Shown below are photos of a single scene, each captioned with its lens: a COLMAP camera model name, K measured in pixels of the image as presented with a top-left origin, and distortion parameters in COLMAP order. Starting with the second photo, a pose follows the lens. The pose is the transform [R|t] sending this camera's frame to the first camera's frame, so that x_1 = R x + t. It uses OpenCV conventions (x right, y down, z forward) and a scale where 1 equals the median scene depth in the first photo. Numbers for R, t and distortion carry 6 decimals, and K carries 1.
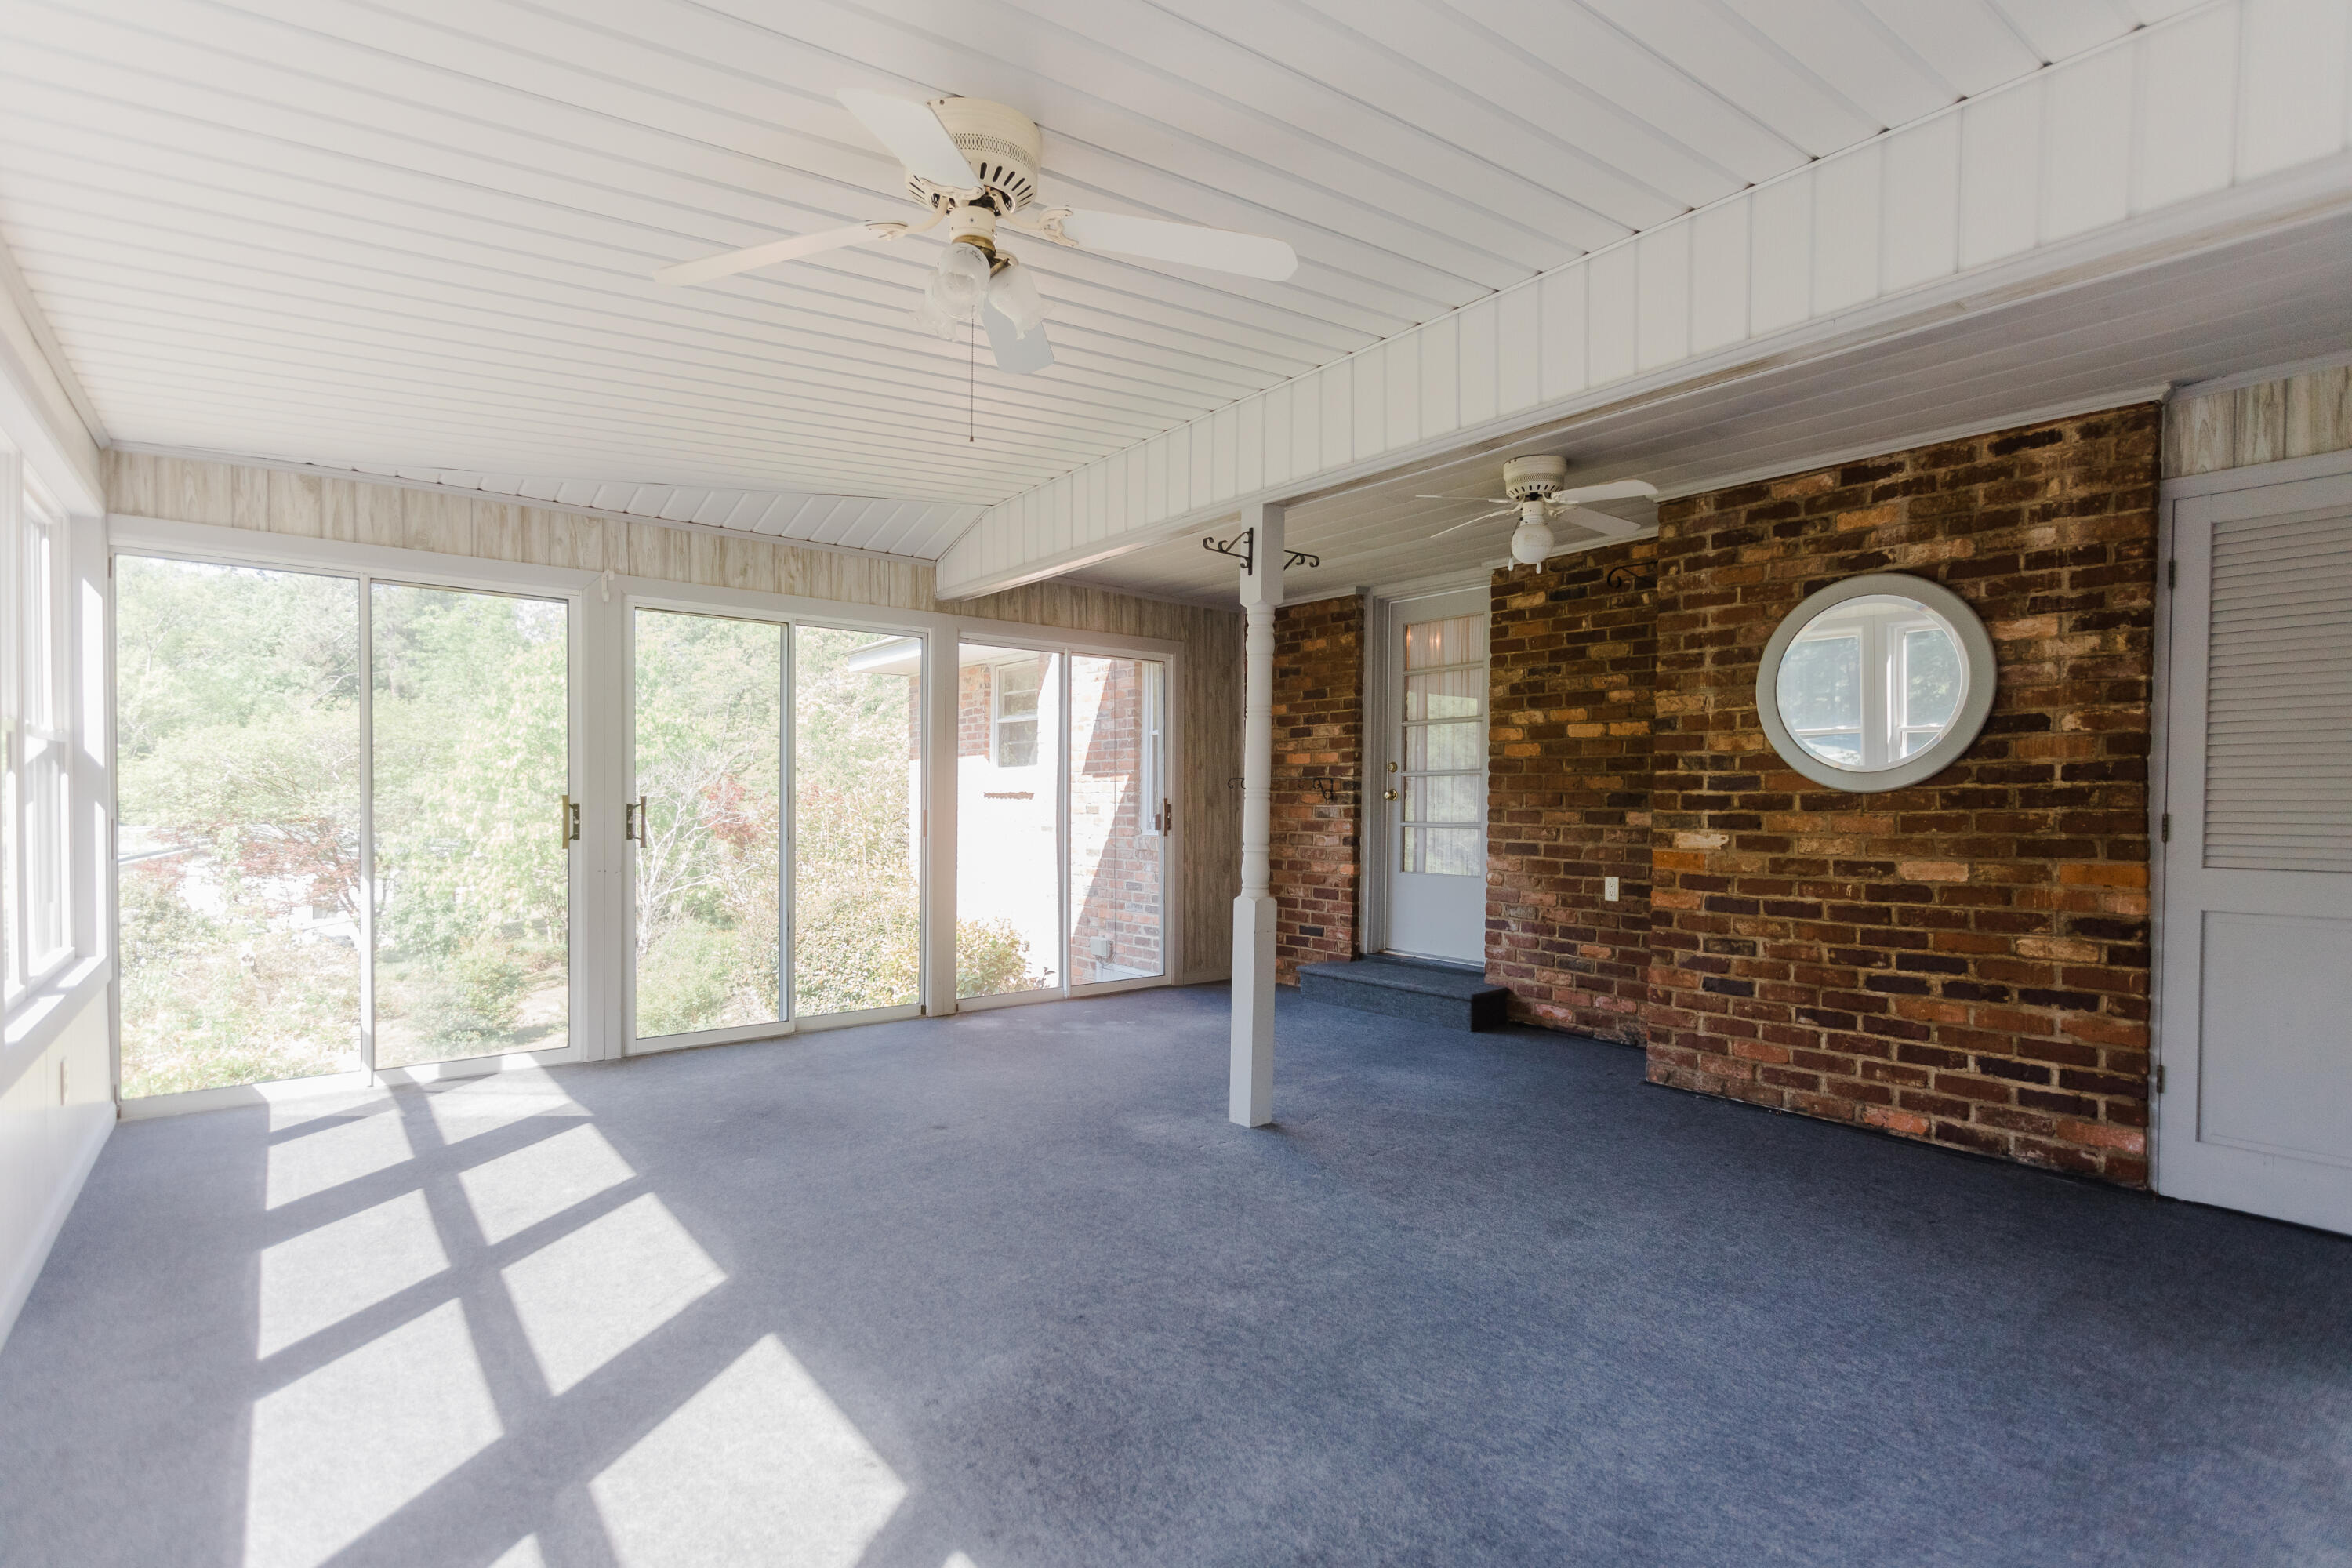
lens RADIAL K [[1116.5, 0, 1170.9], [0, 1116.5, 822.9], [0, 0, 1]] dist [0.003052, 0.000209]
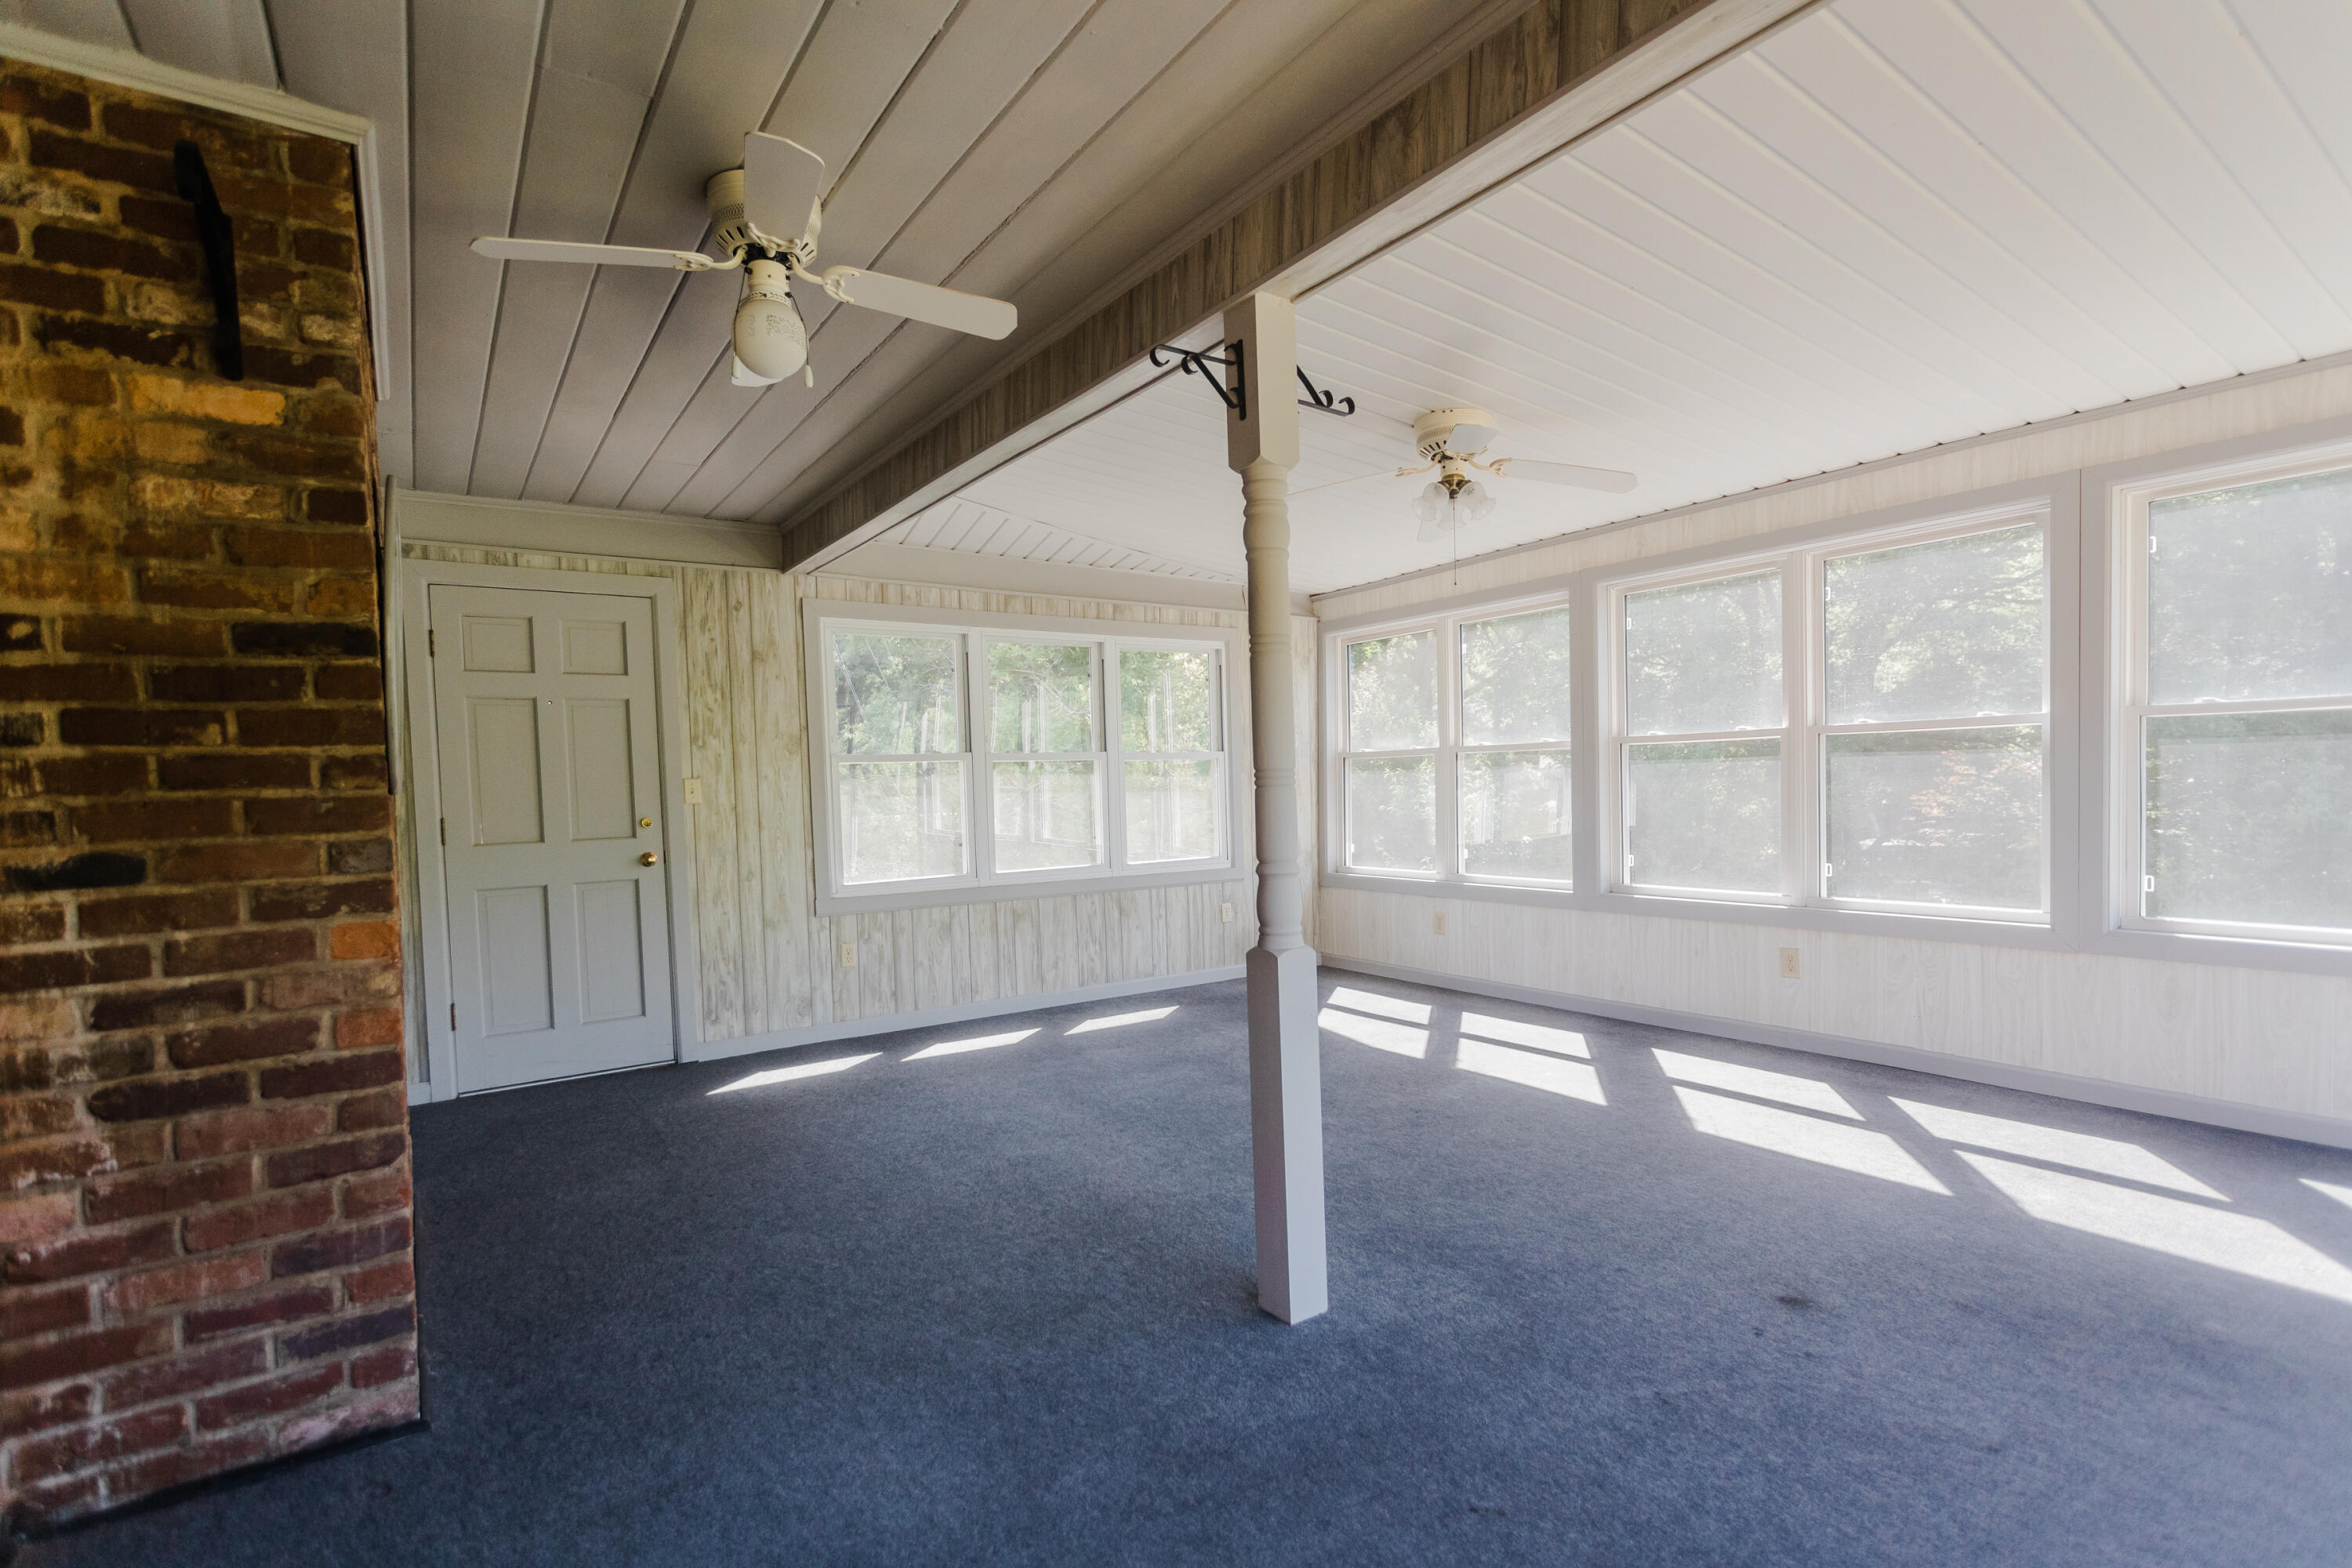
lens RADIAL K [[1116.5, 0, 1170.9], [0, 1116.5, 822.9], [0, 0, 1]] dist [0.003052, 0.000209]
pose [[-0.997080, 0.017912, 0.074231, 0.128175], [0.022739, 0.997646, 0.064699, -0.064988], [-0.072897, 0.066198, -0.995140, 2.346043]]
